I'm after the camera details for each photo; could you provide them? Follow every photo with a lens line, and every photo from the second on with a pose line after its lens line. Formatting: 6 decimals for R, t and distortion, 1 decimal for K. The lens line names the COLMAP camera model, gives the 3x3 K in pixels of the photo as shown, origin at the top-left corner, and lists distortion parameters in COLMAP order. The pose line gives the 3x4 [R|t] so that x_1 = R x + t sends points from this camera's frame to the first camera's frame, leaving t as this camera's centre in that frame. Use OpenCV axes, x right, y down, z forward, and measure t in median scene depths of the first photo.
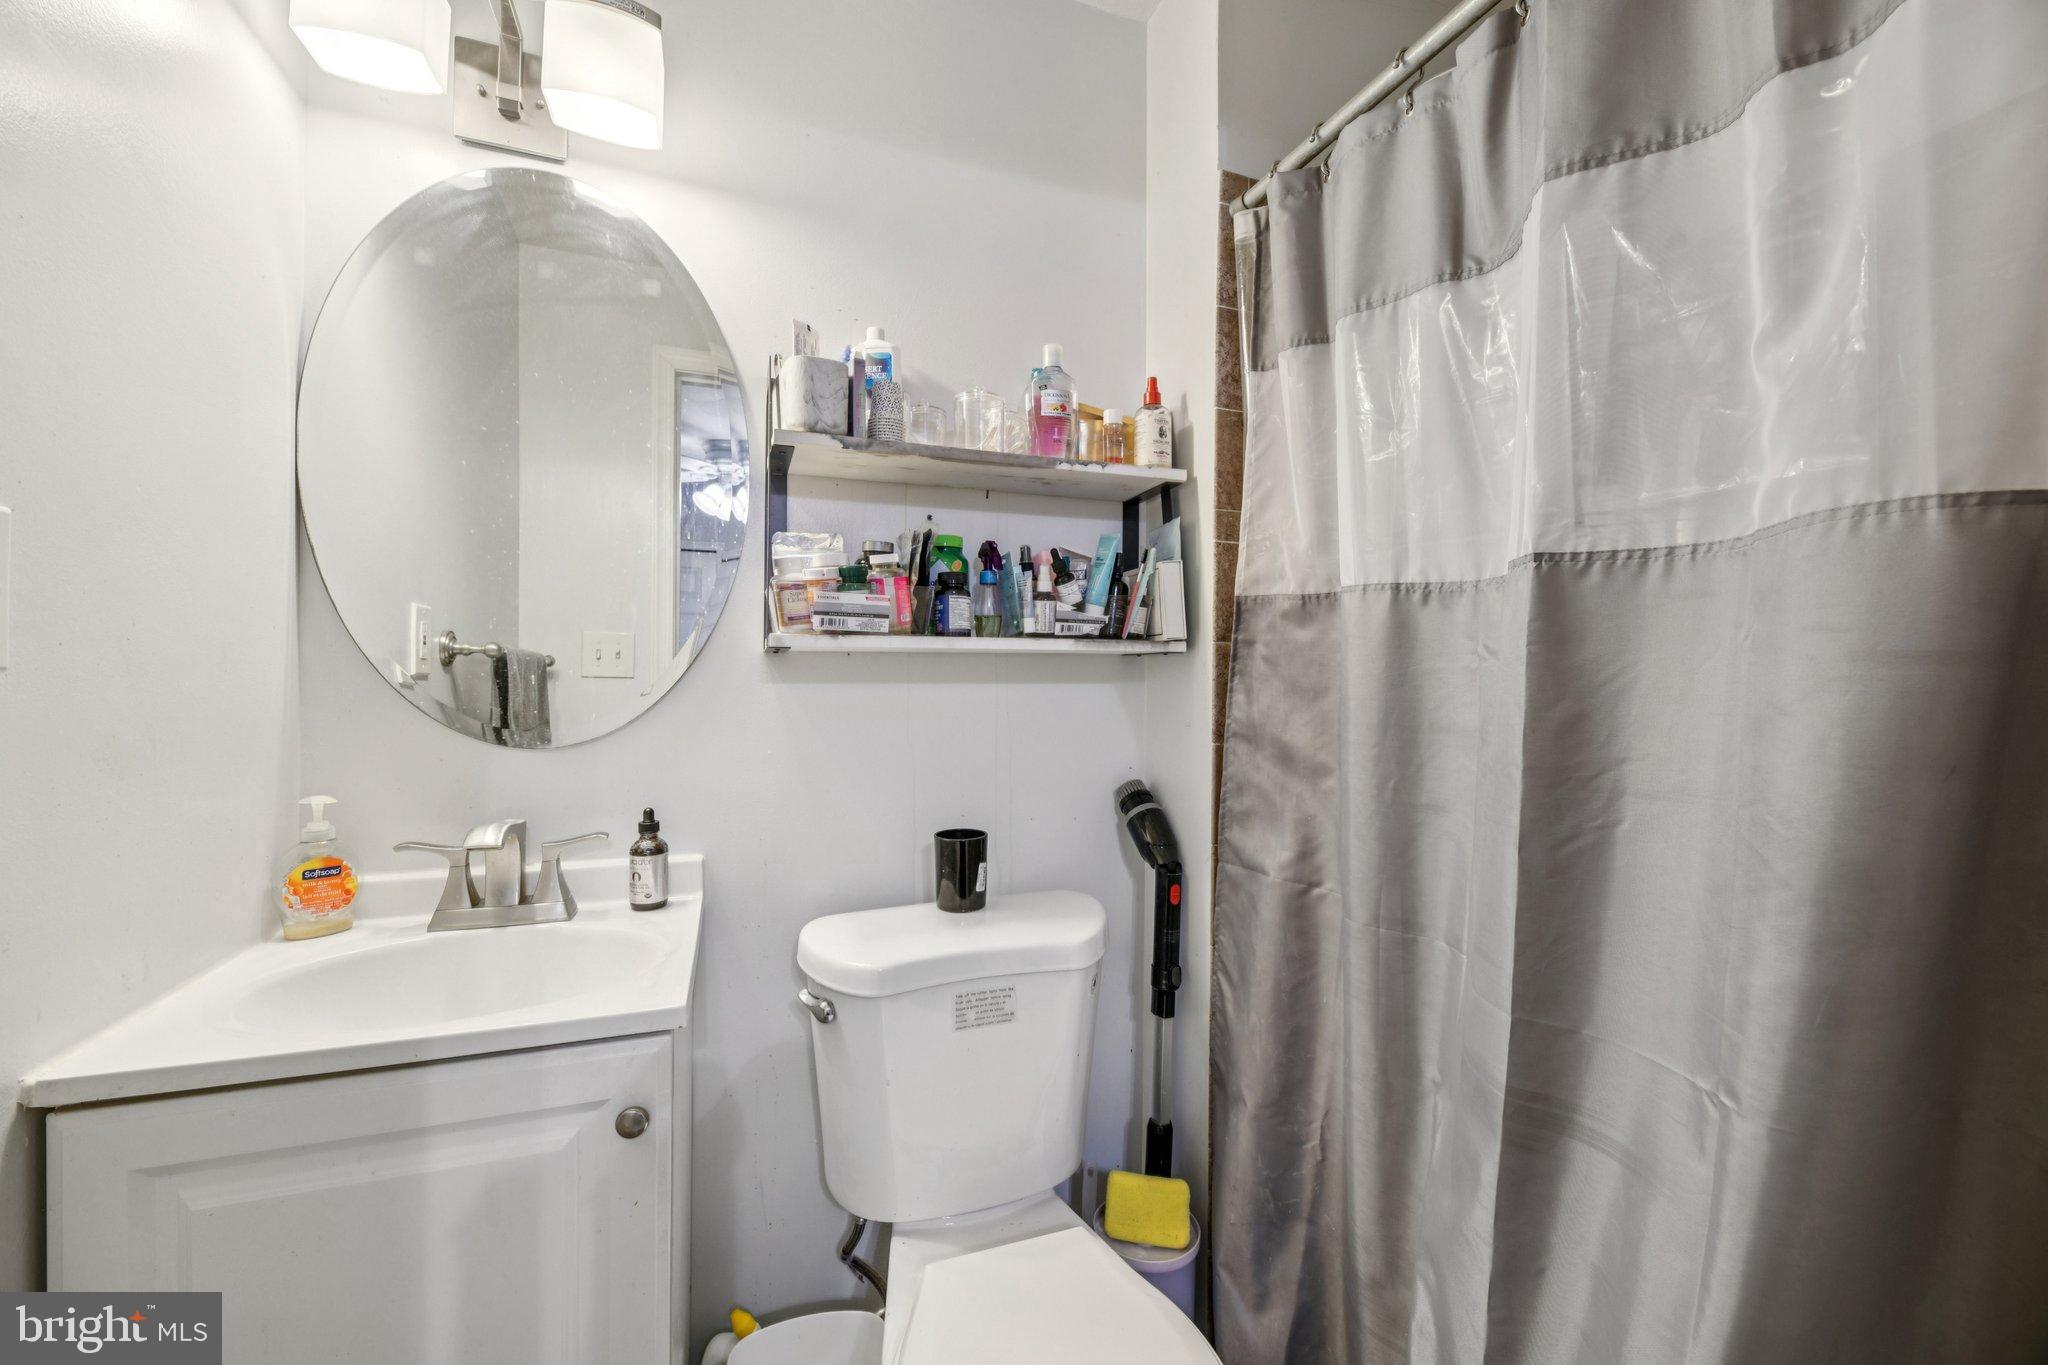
lens RADIAL K [[829.4, 0, 1036.8], [0, 829.4, 666.9], [0, 0, 1]] dist [-0.000088, -0.004433]
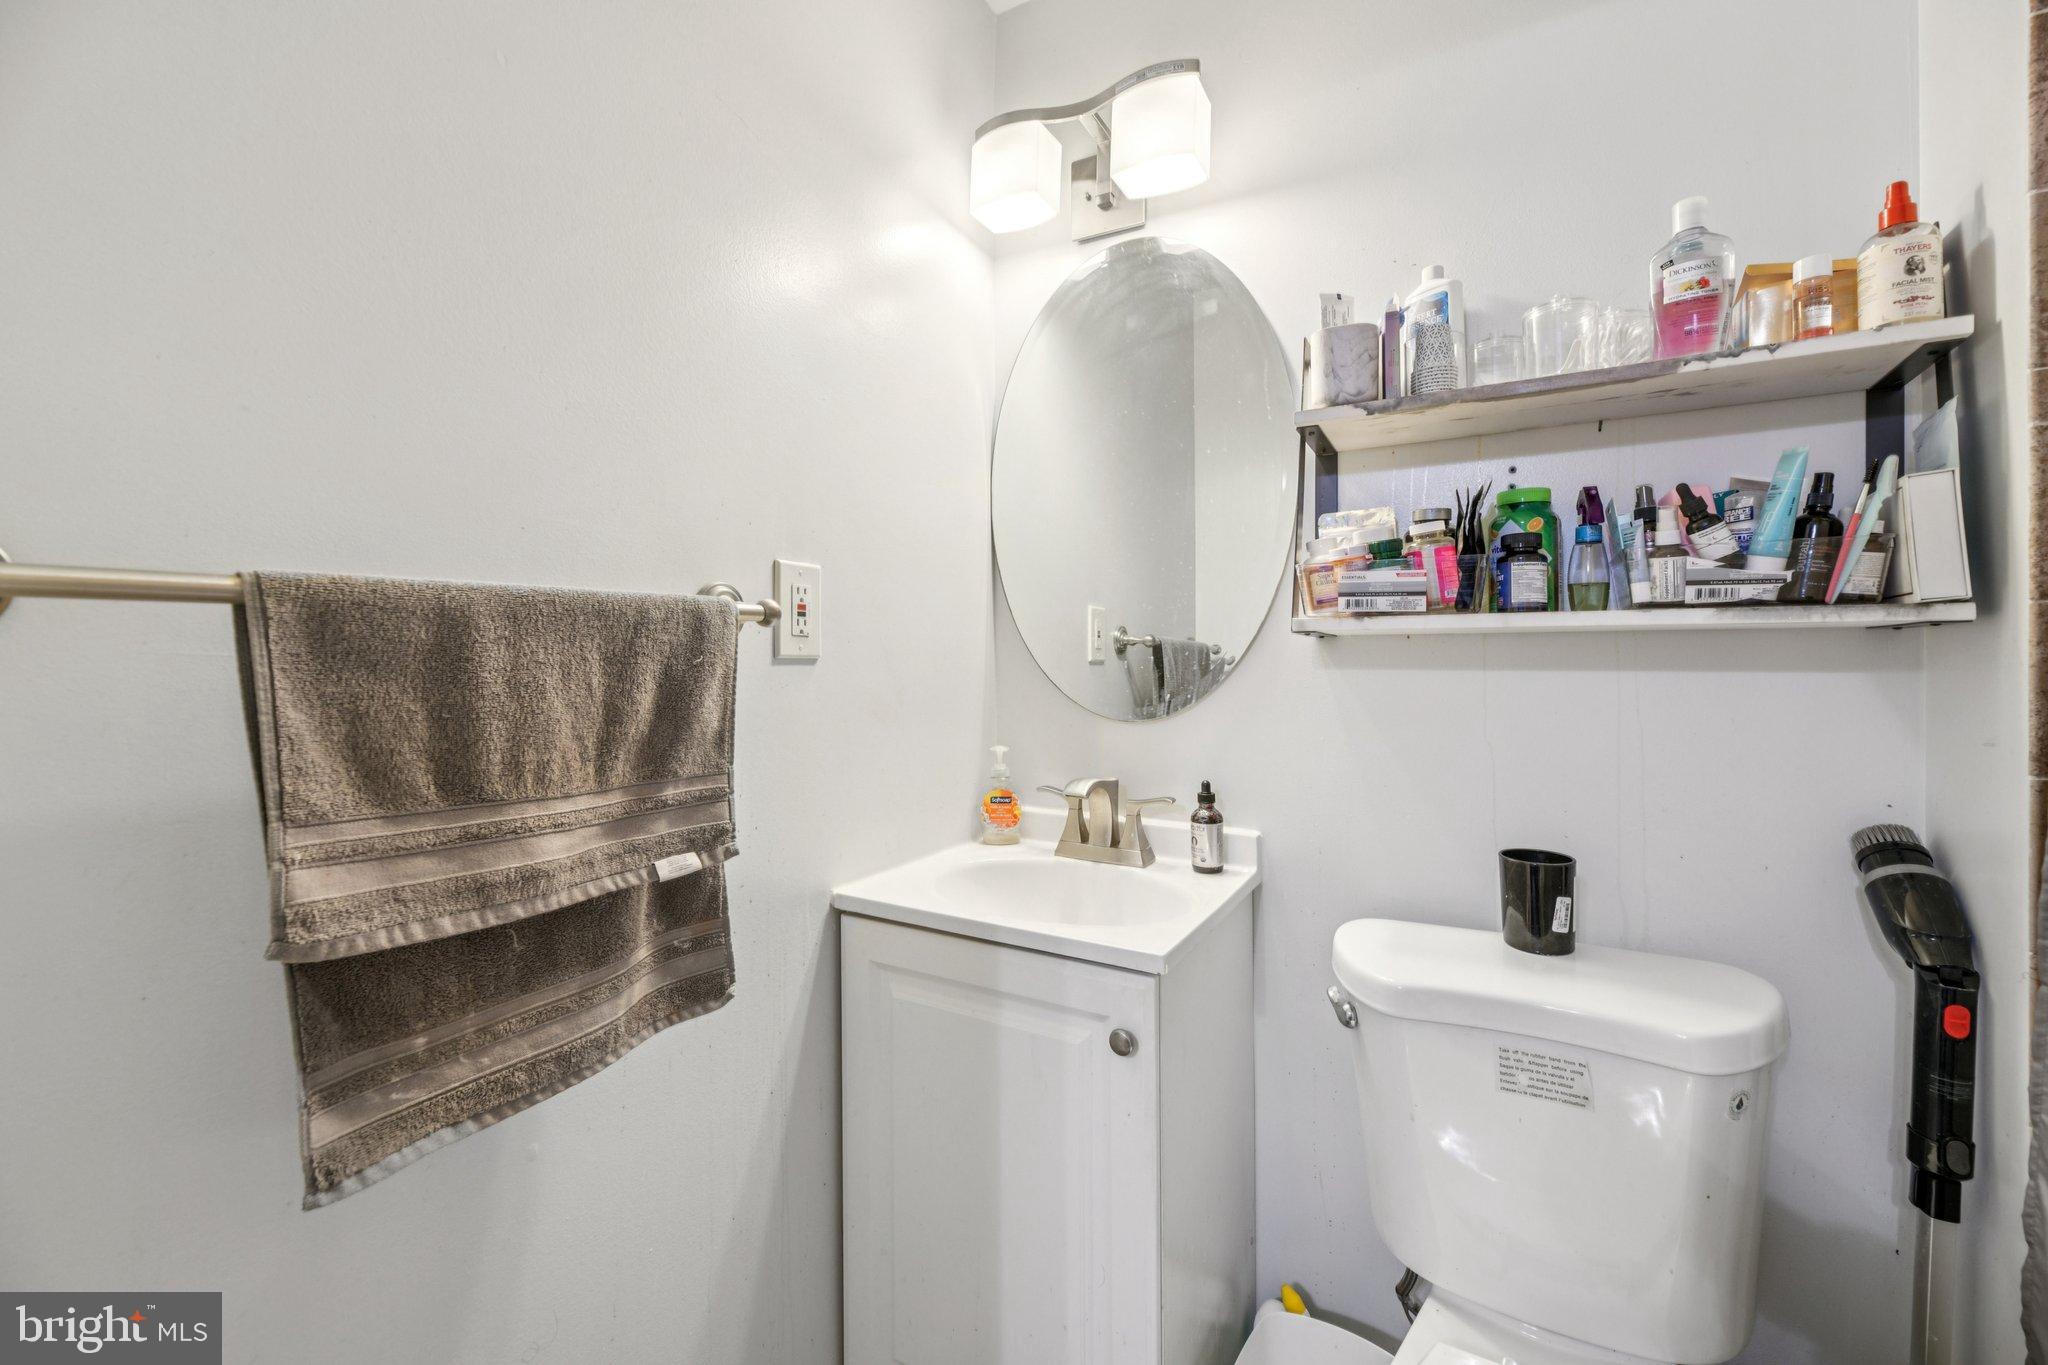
lens RADIAL K [[841.3, 0, 1024.7], [0, 841.3, 659.0], [0, 0, 1]] dist [0.001613, -0.003573]
pose [[0.633145, -0.003998, -0.774023, 0.233636], [0.007934, 0.999968, 0.001325, 0.004429], [0.773992, -0.006980, 0.633156, 0.098662]]
